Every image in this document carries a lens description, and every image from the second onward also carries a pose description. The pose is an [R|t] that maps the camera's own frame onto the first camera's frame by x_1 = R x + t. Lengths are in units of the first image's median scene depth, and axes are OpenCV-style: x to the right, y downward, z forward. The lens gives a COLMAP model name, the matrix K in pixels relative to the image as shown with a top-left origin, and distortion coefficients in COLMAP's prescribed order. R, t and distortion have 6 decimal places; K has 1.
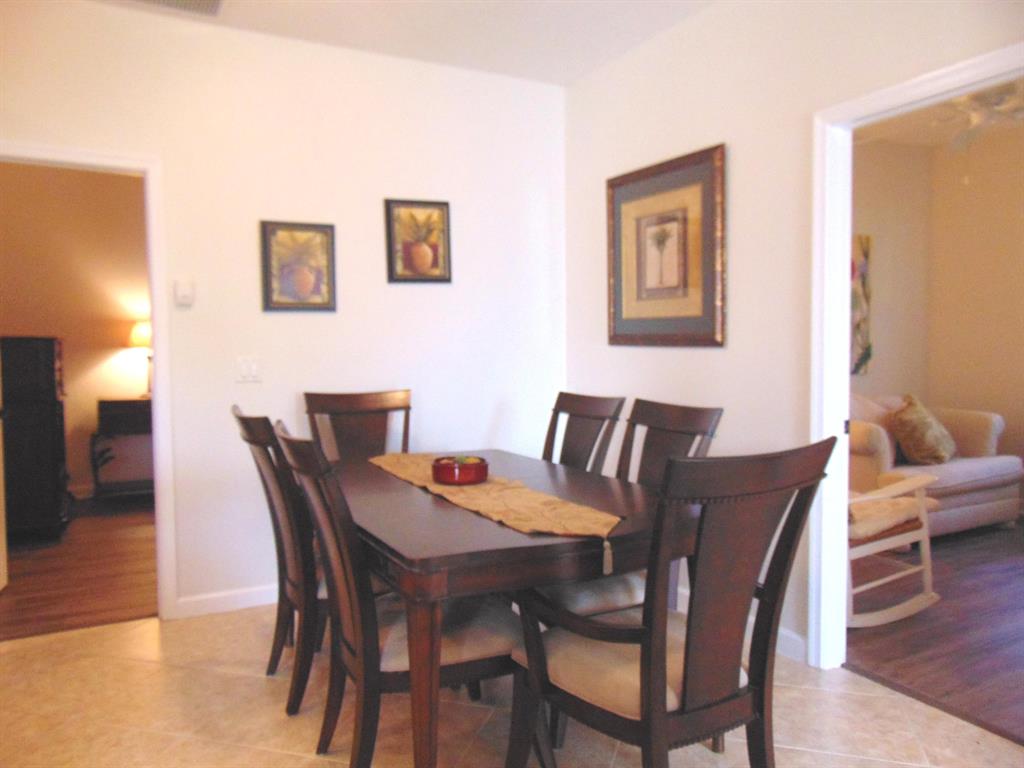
lens RADIAL K [[776.2, 0, 517.3], [0, 776.2, 388.8], [0, 0, 1]] dist [-0.030828, 0.068522]
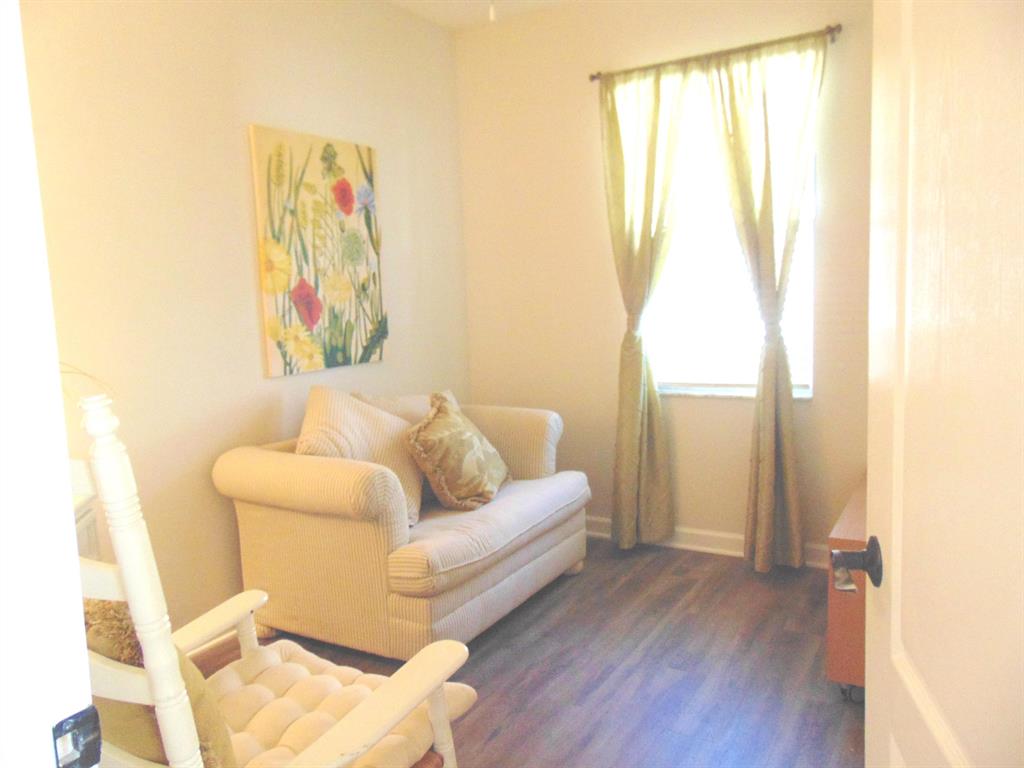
lens RADIAL K [[776.2, 0, 512.2], [0, 776.2, 380.6], [0, 0, 1]] dist [-0.030828, 0.068522]
pose [[0.862770, -0.070520, 0.500655, 0.247310], [0.050651, 0.997299, 0.053188, -0.036421], [-0.503053, -0.020530, 0.864011, 0.430139]]
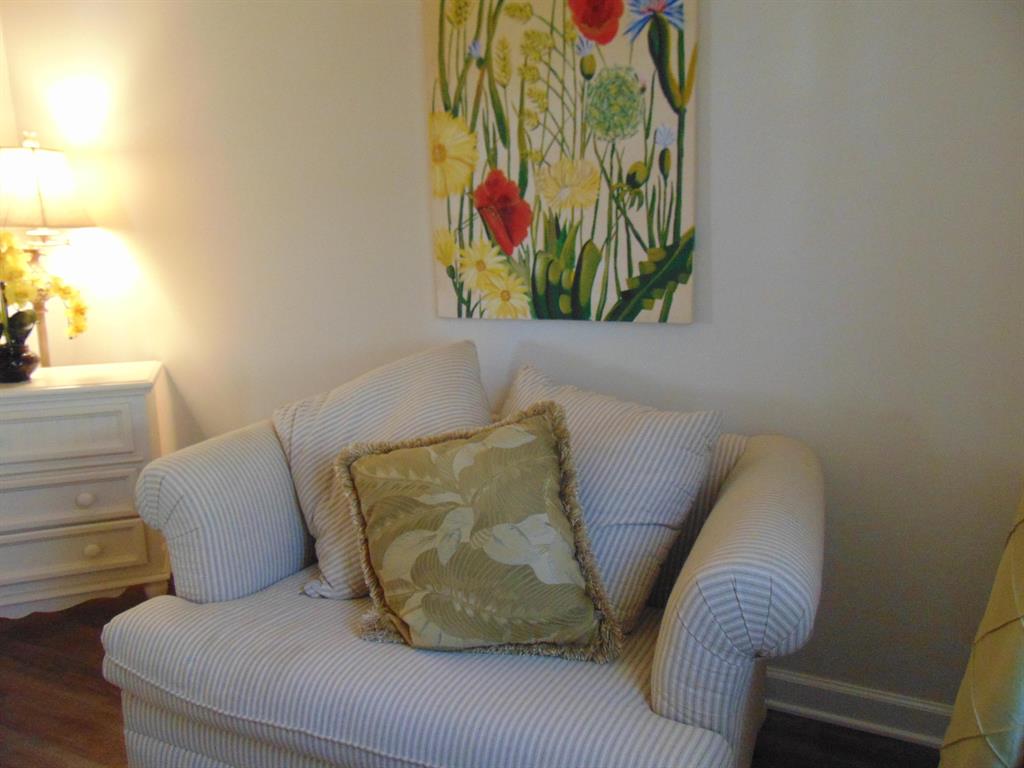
lens RADIAL K [[776.2, 0, 517.4], [0, 776.2, 383.7], [0, 0, 1]] dist [-0.030828, 0.068522]
pose [[0.590479, 0.165398, -0.789922, 0.784805], [-0.038660, 0.983448, 0.177021, -0.058617], [0.806126, -0.073989, 0.587100, 0.851051]]
